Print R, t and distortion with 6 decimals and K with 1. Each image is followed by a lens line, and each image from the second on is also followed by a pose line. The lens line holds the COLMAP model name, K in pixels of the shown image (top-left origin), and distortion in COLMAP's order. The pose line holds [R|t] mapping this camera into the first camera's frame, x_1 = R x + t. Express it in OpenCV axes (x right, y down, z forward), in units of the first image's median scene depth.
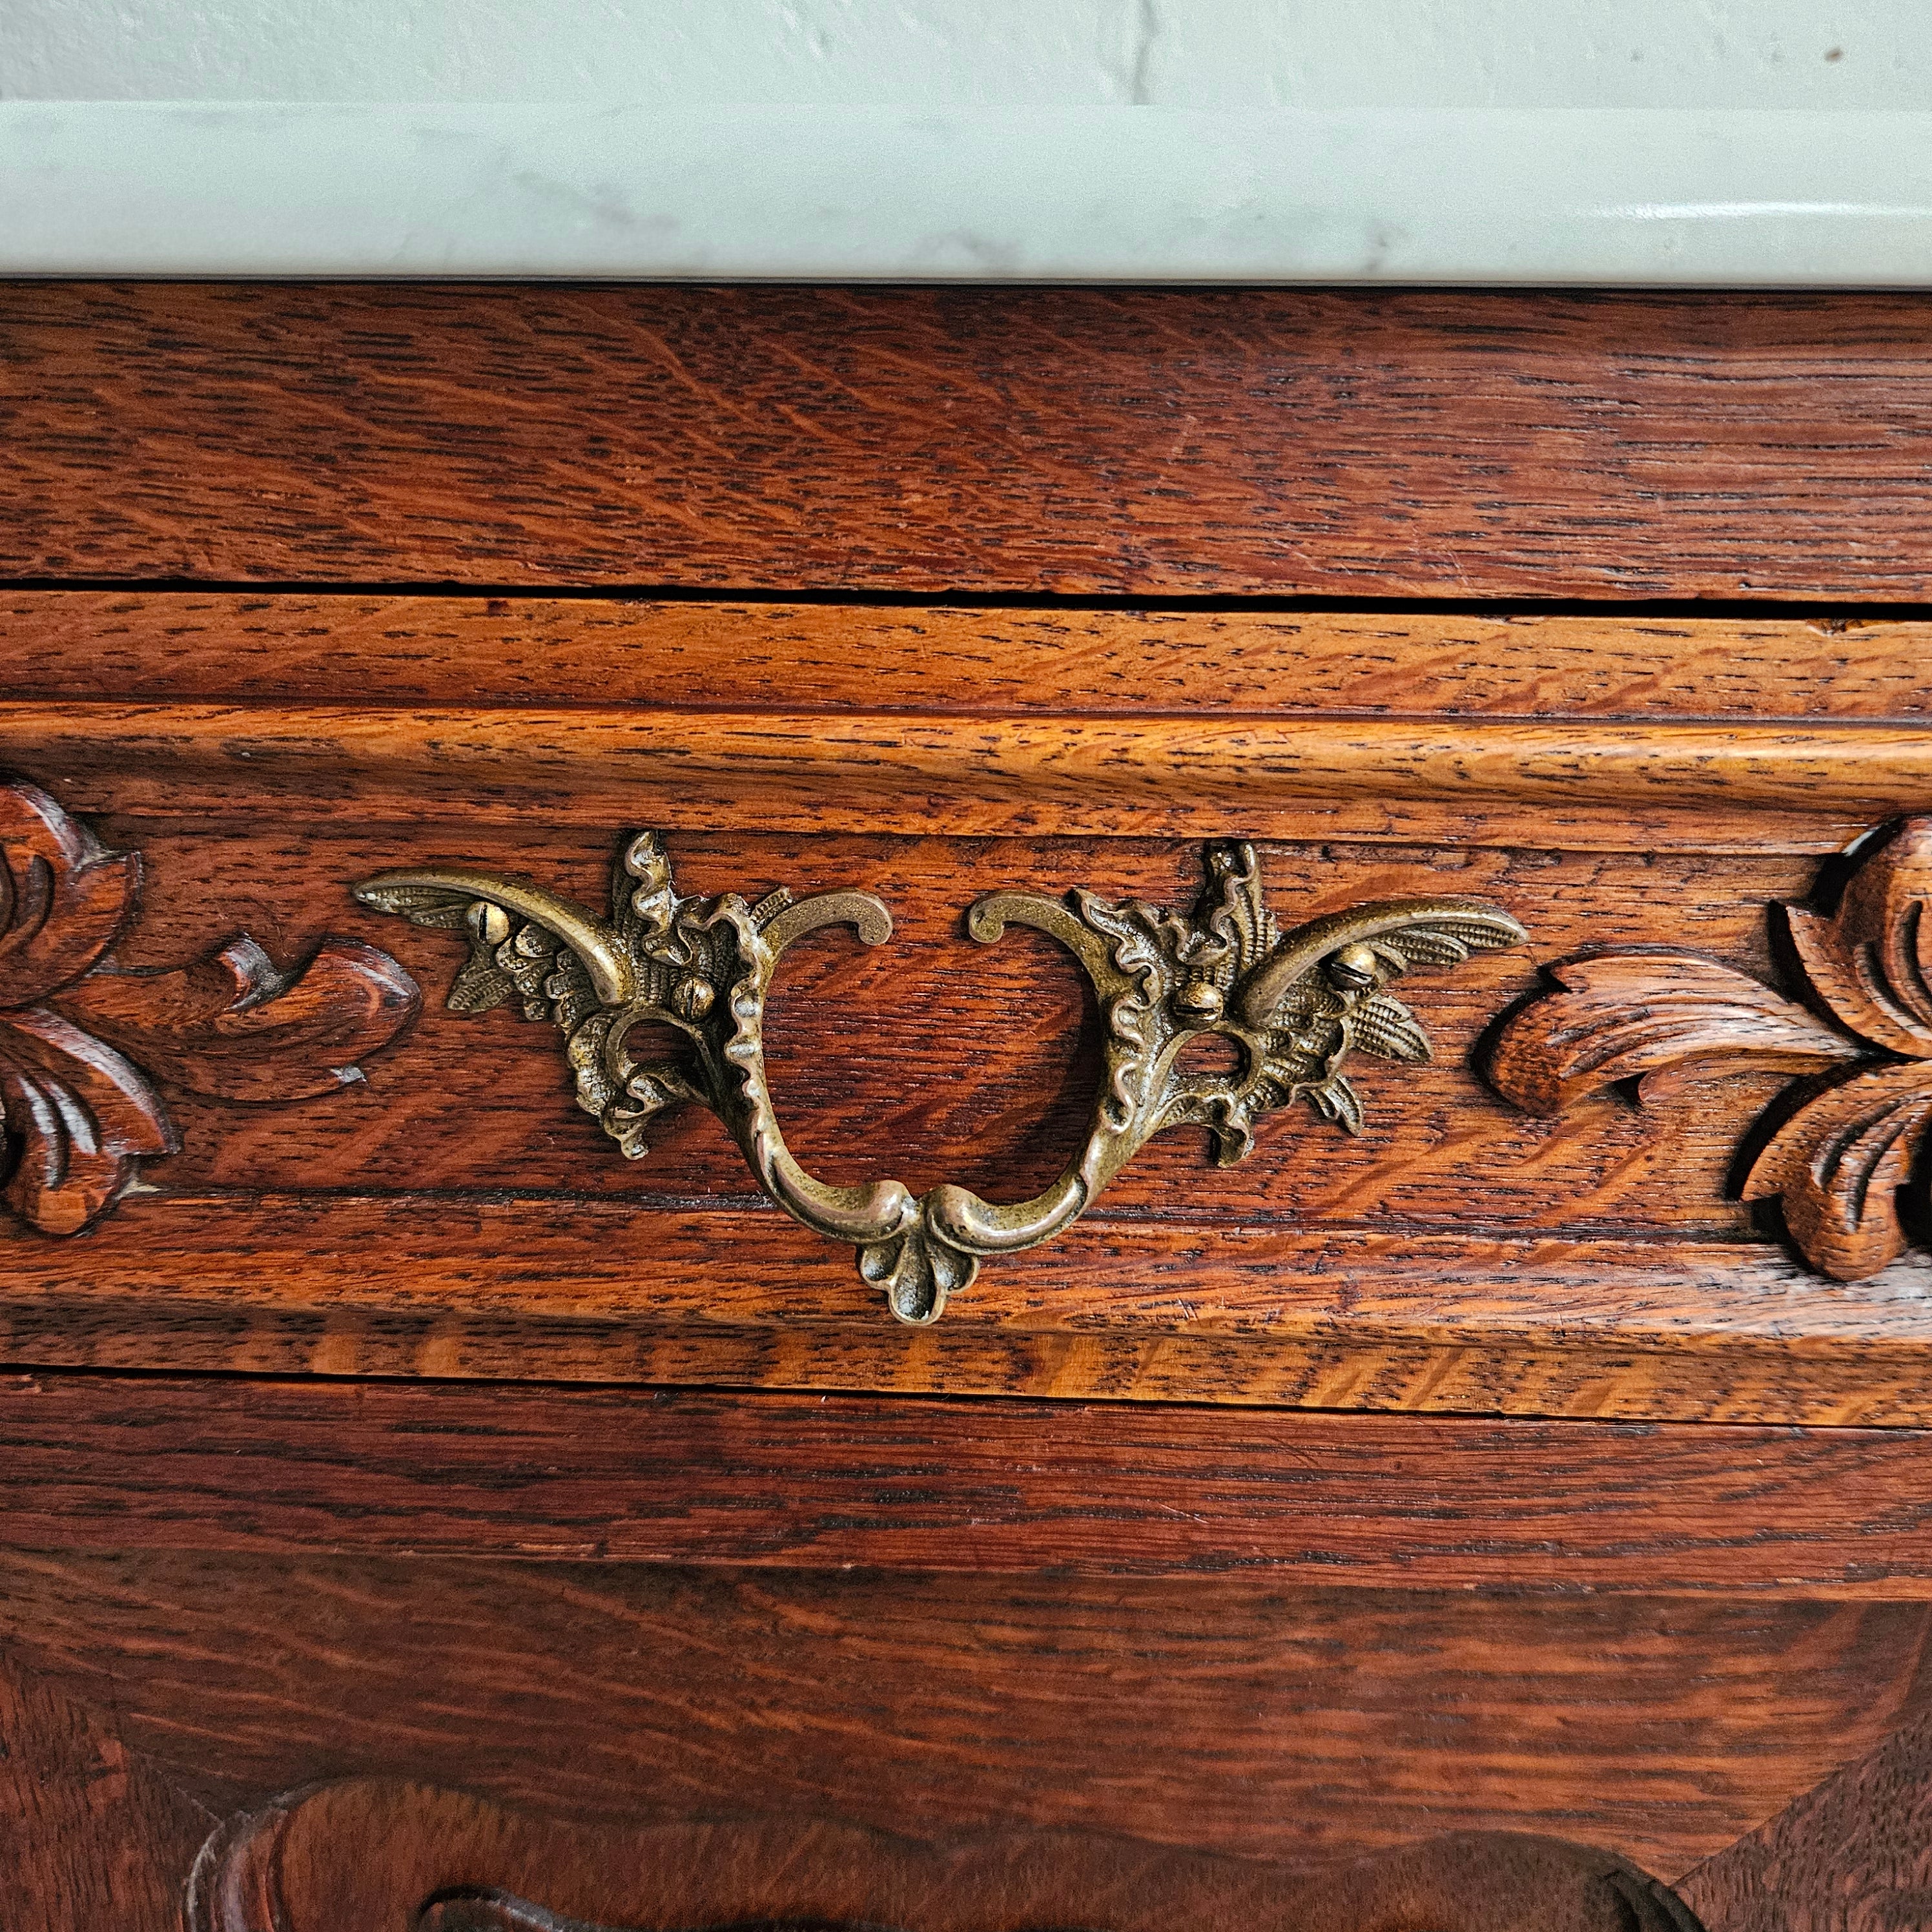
lens RADIAL K [[1773.2, 0, 950.2], [0, 1773.2, 915.0], [0, 0, 1]] dist [0.015987, 0.000000]
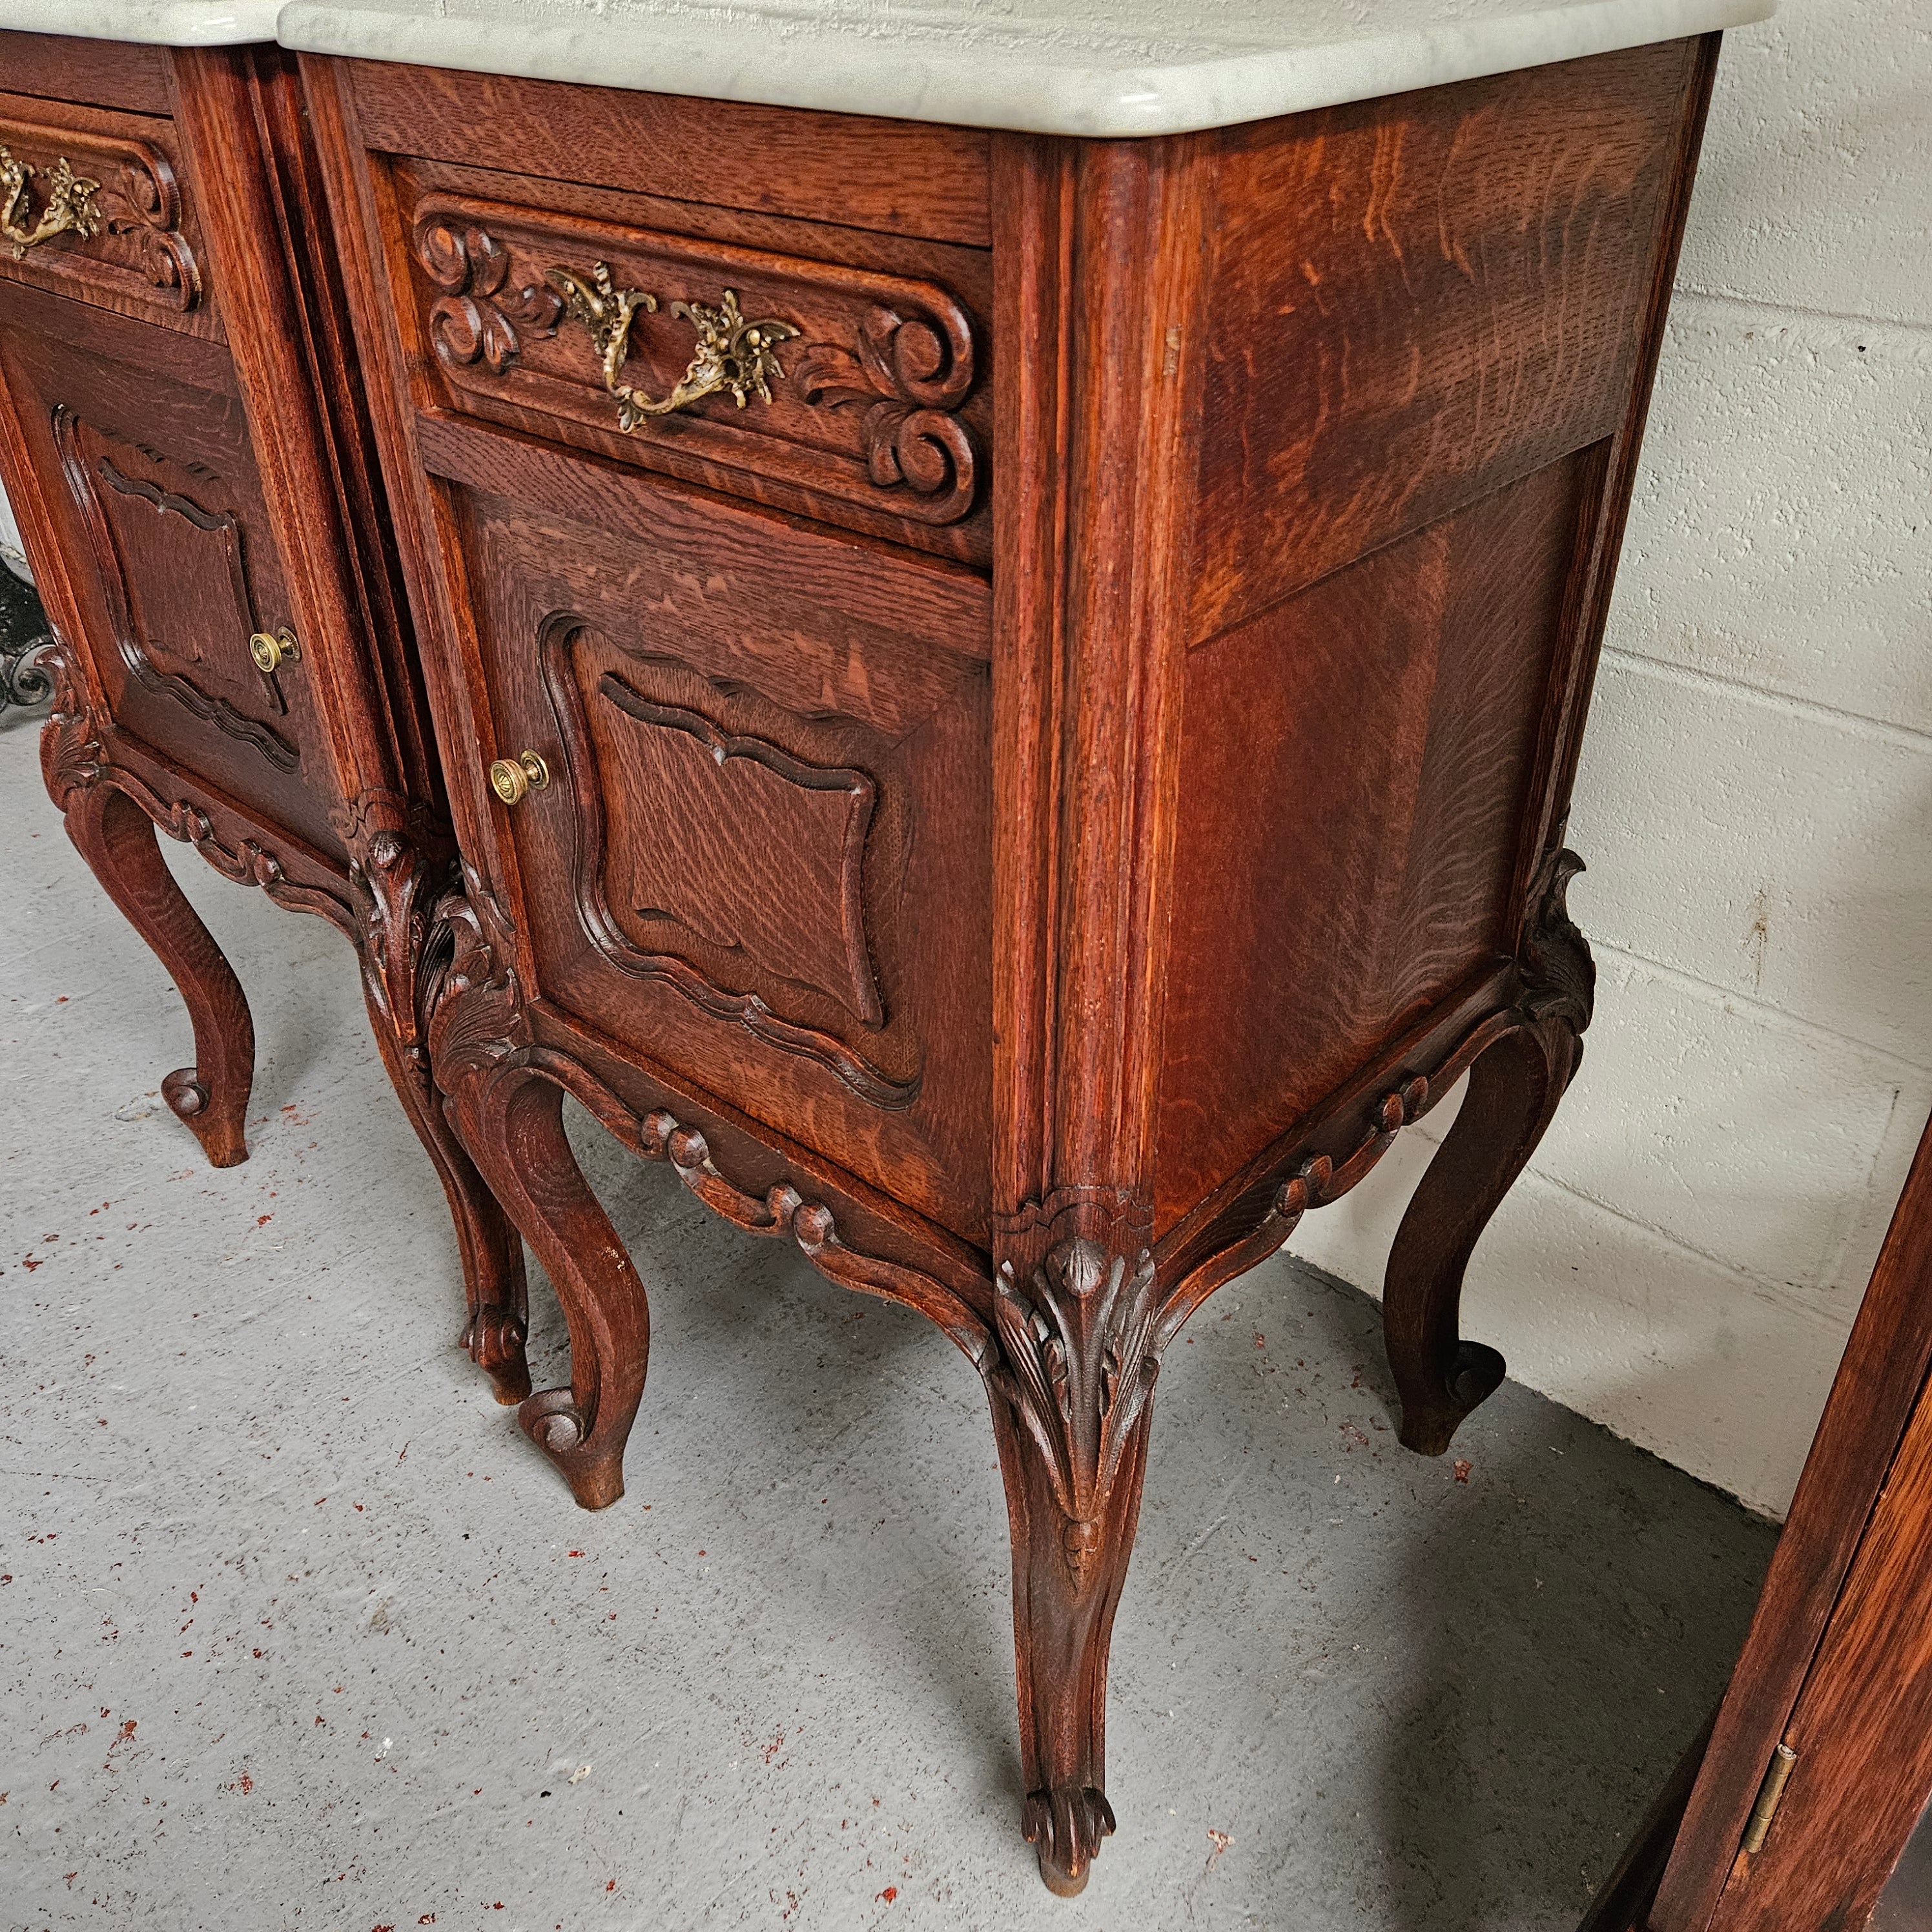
lens RADIAL K [[1744.5, 0, 952.9], [0, 1744.5, 944.1], [0, 0, 1]] dist [0.065194, -0.063858]
pose [[0.767824, 0.320756, -0.554583, 4.869746], [-0.167325, 0.935998, 0.309694, 0.053743], [0.618425, -0.144994, 0.772352, -1.312494]]
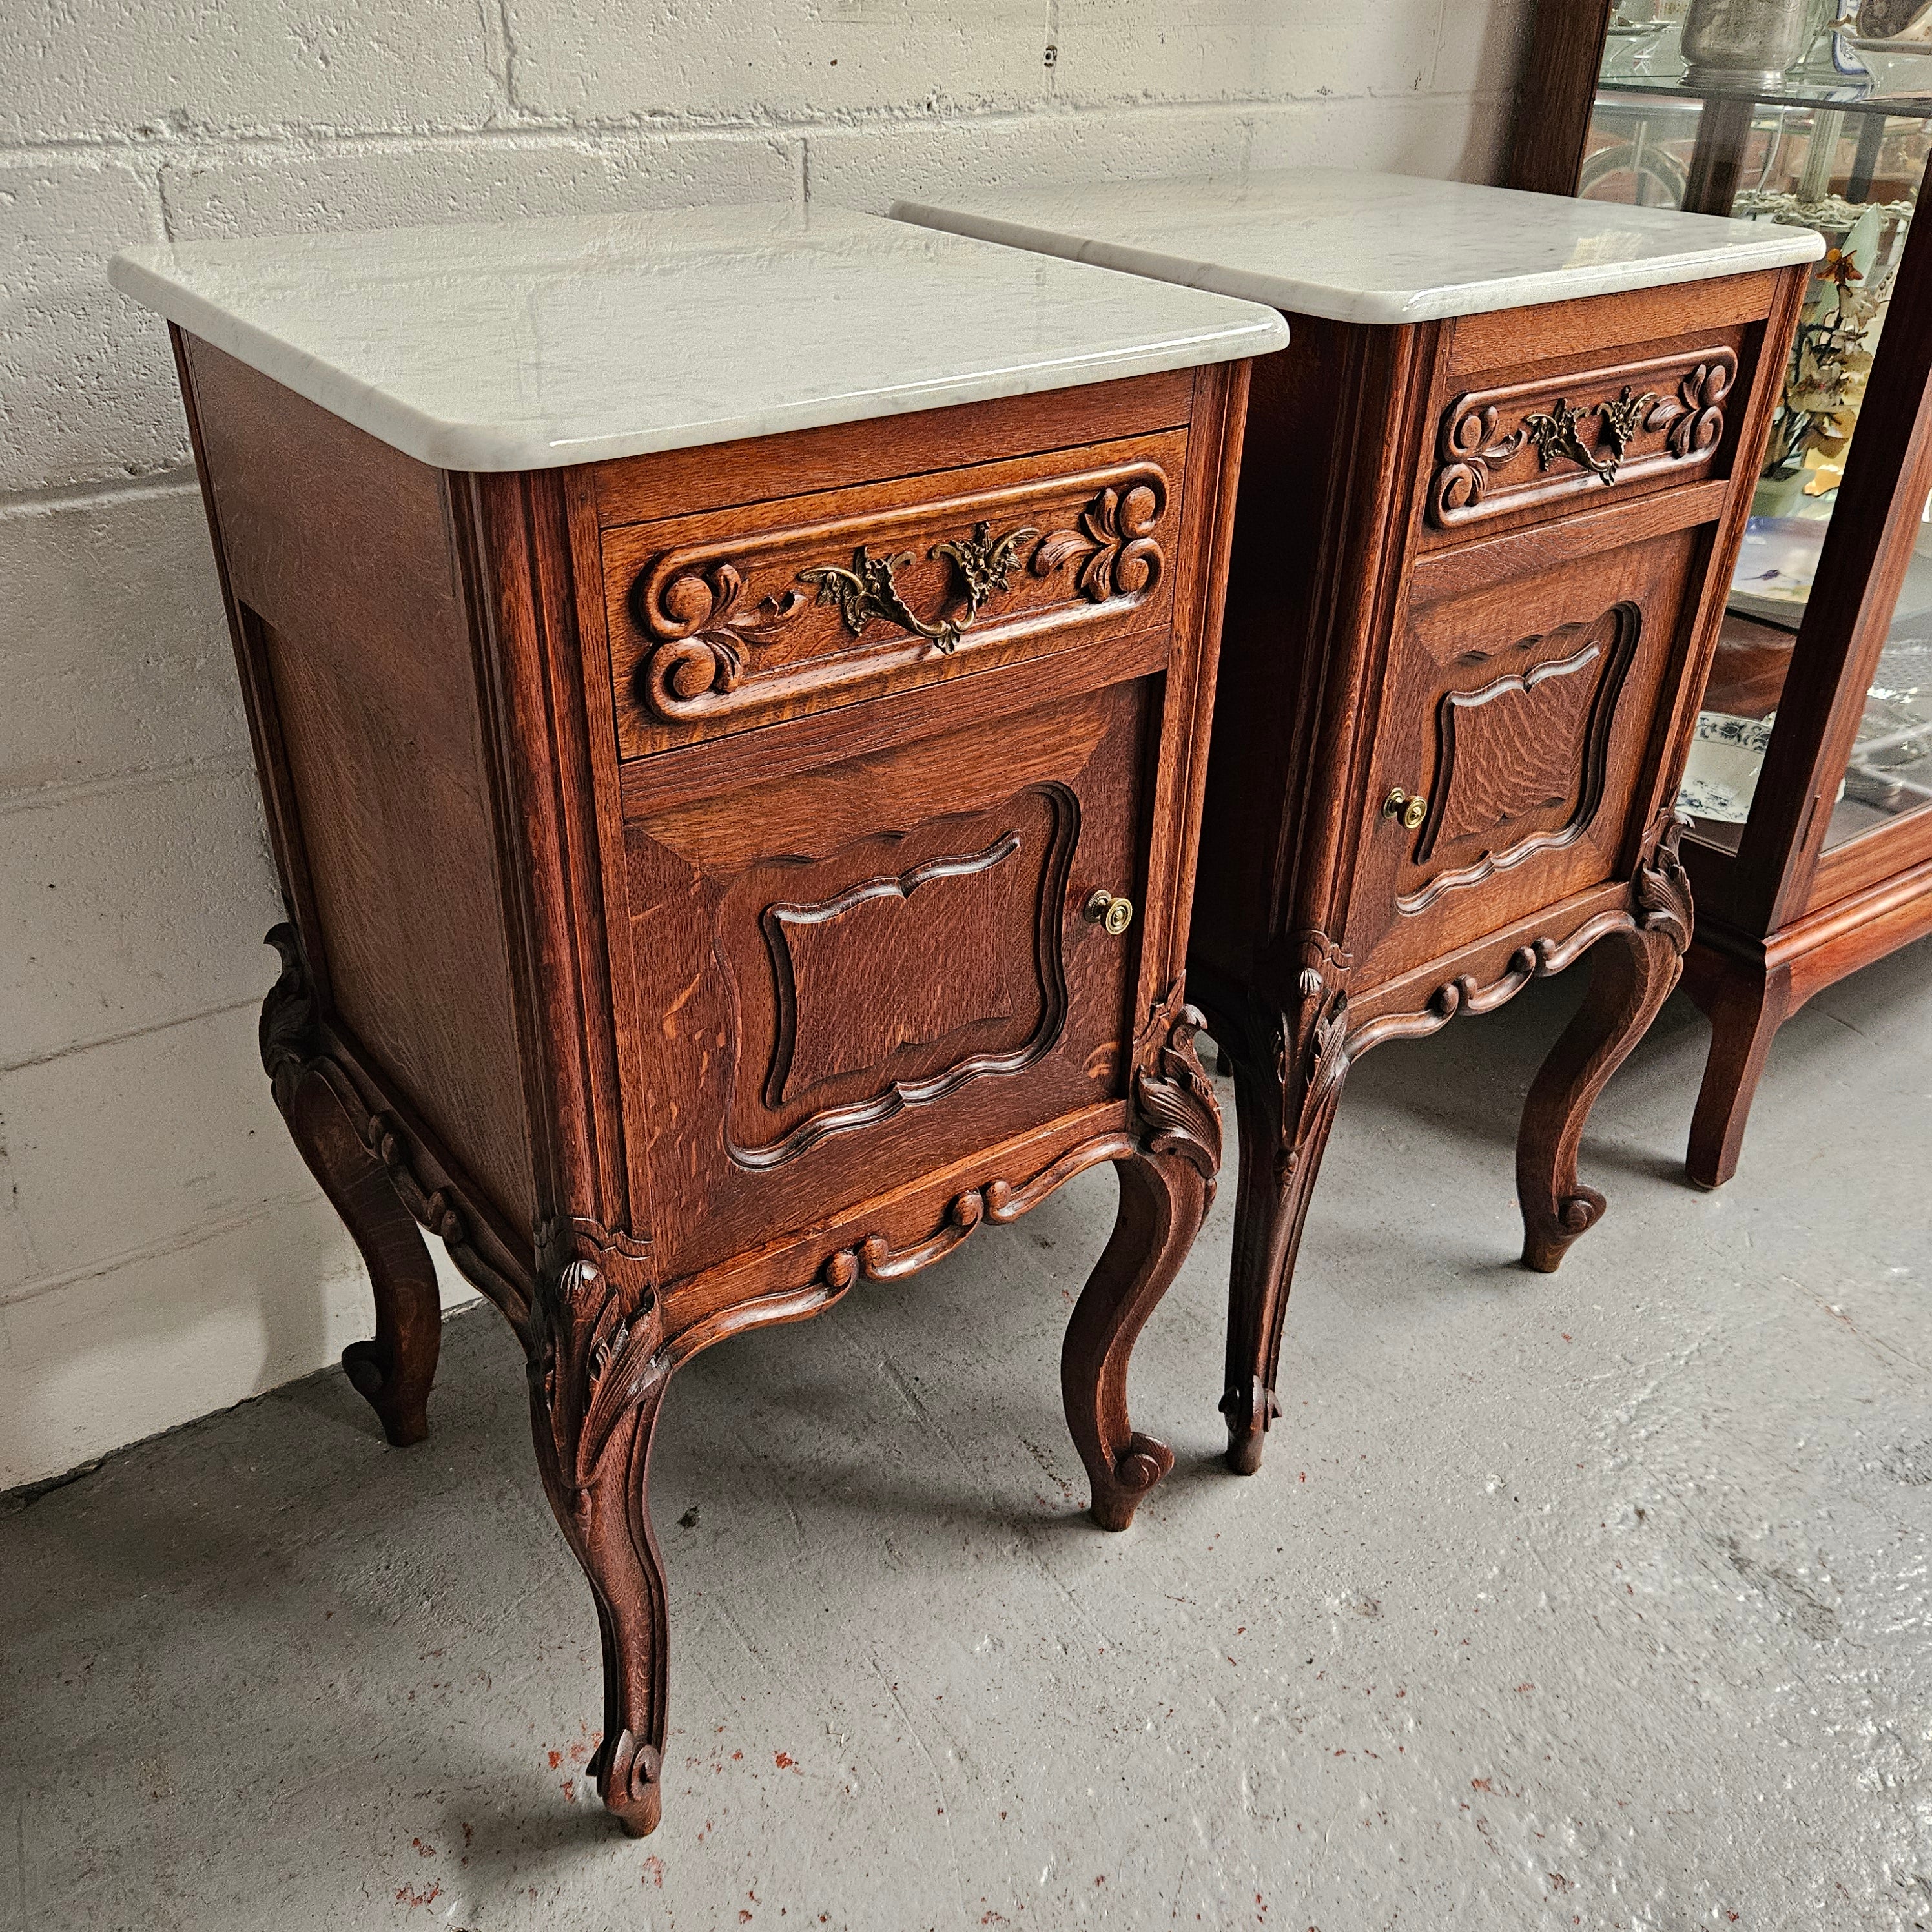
lens RADIAL K [[1744.5, 0, 969.2], [0, 1744.5, 958.2], [0, 0, 1]] dist [0.065194, -0.063858]
pose [[0.764336, -0.315462, 0.562383, -2.394108], [0.174027, 0.940712, 0.291162, -0.269357], [-0.620891, -0.124675, 0.773919, -2.175765]]
